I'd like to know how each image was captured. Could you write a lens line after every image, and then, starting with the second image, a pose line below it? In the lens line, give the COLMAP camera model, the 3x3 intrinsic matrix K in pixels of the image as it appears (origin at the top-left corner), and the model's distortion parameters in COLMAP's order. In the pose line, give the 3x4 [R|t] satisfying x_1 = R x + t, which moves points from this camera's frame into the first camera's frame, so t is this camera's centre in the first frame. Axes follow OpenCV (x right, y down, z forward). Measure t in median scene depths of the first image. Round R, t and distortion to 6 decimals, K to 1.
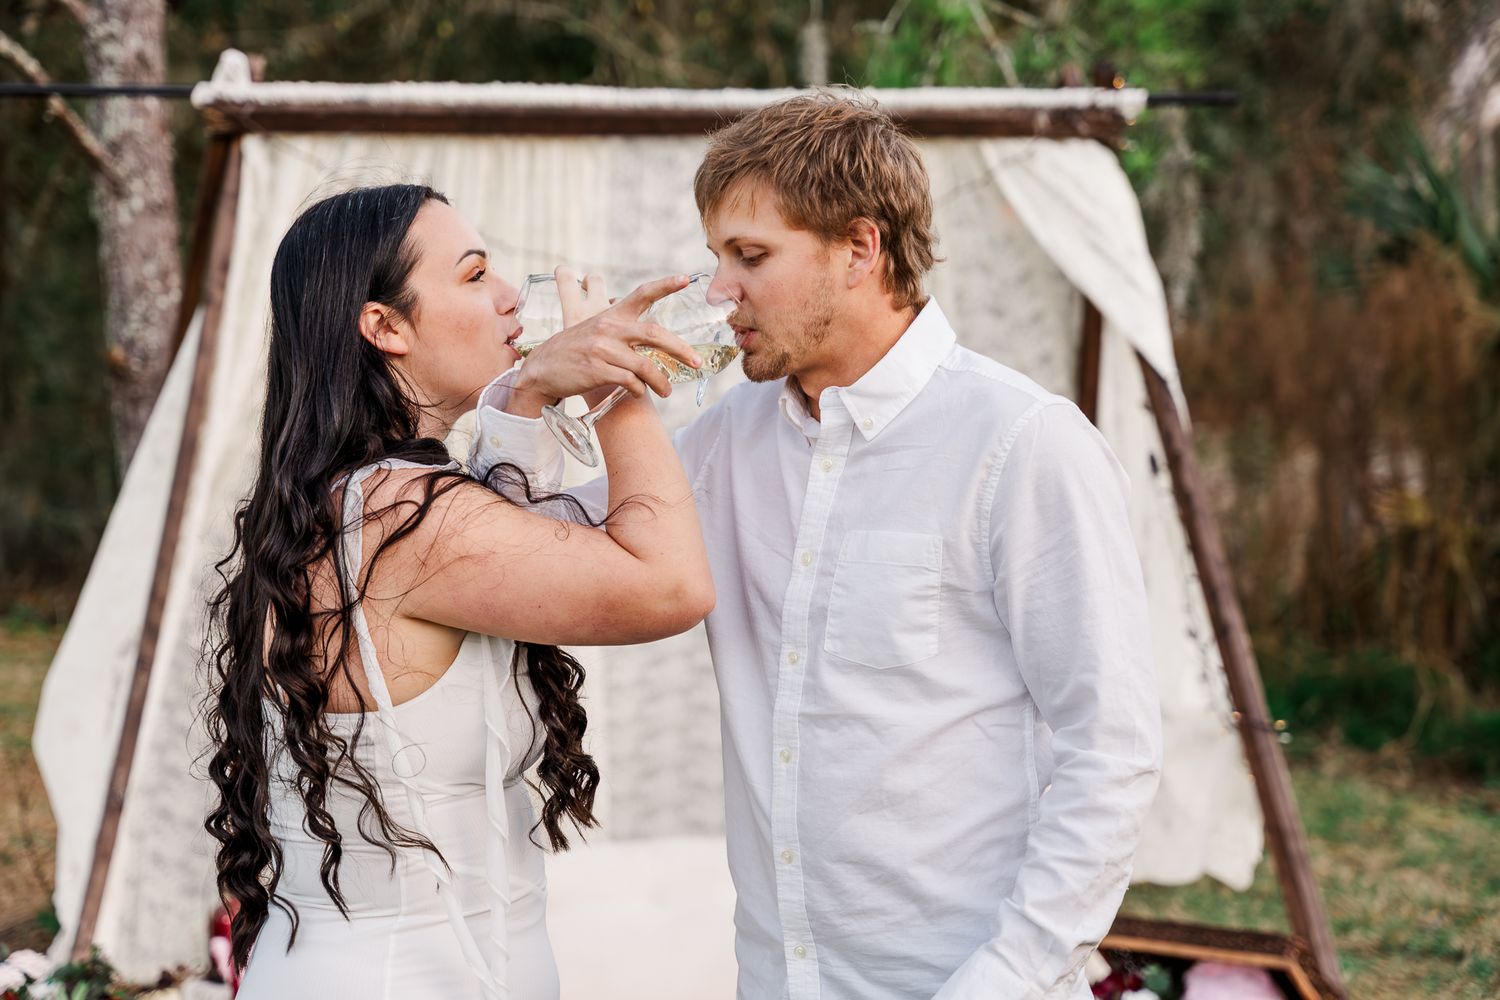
lens RADIAL K [[2908.1, 0, 773.3], [0, 2908.1, 473.9], [0, 0, 1]] dist [0.001564, 0.000000]
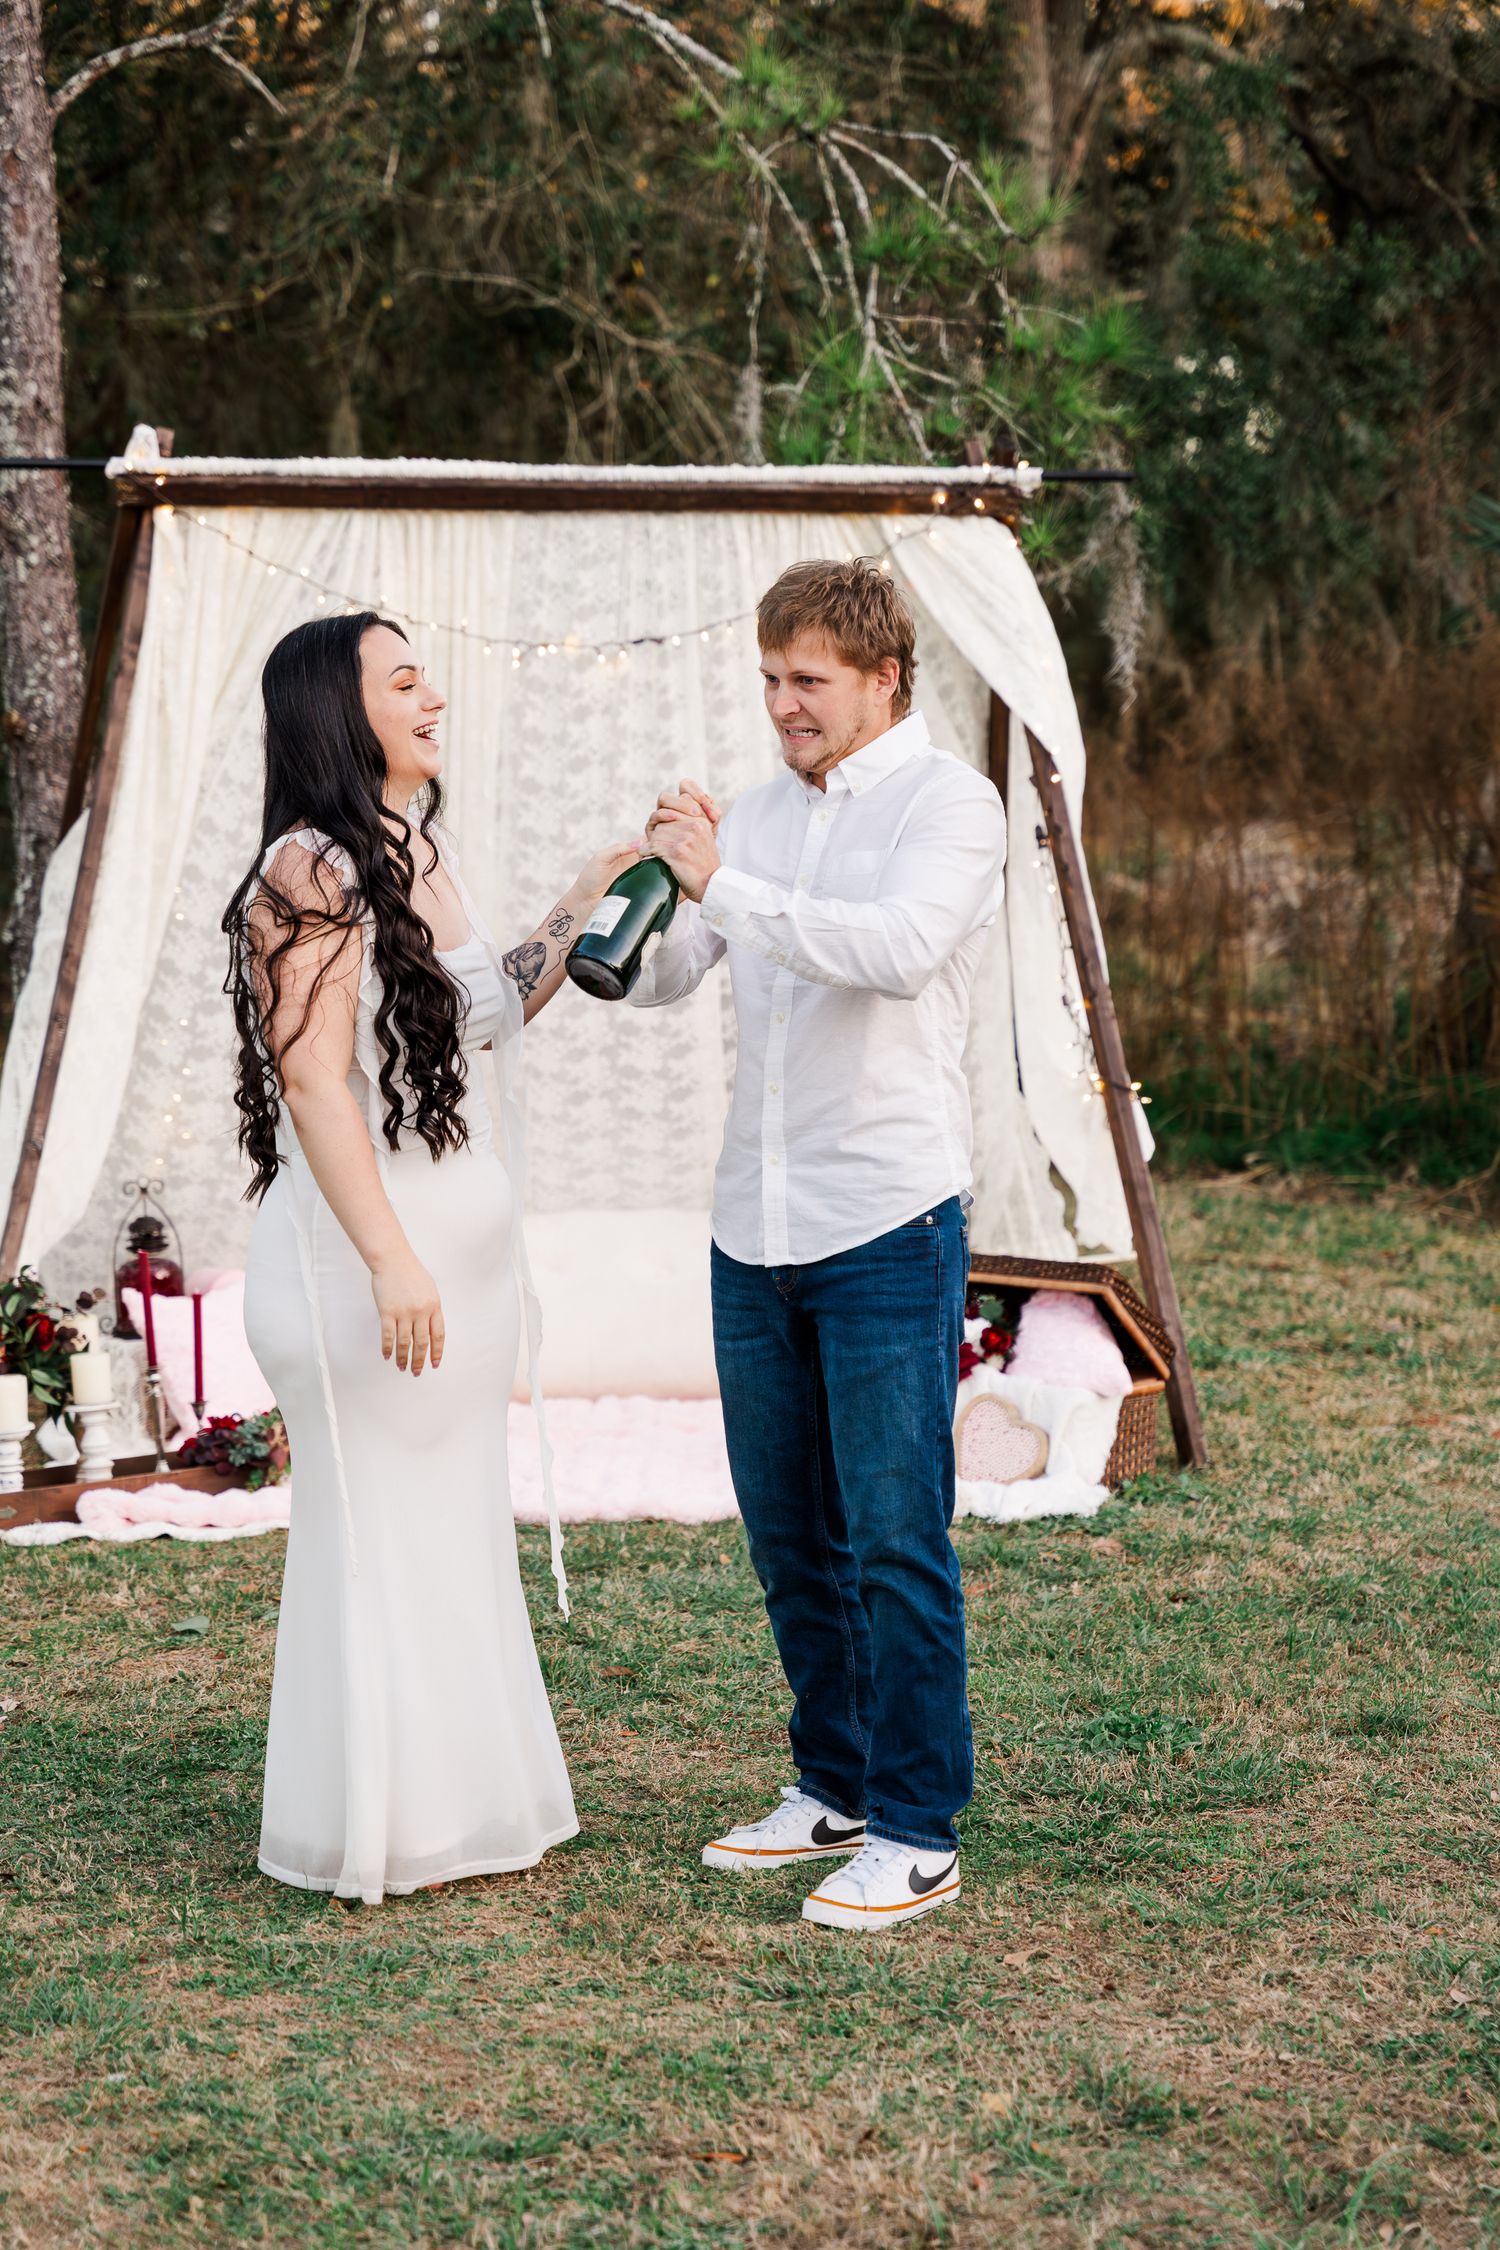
lens RADIAL K [[4362.1, 0, 801.3], [0, 4362.1, 1031.3], [0, 0, 1]] dist [0.001564, 0.000000]
pose [[0.999720, 0.008976, -0.021876, 0.074828], [-0.008208, 0.999355, 0.034949, 0.011041], [0.022175, -0.034760, 0.999150, -0.494061]]
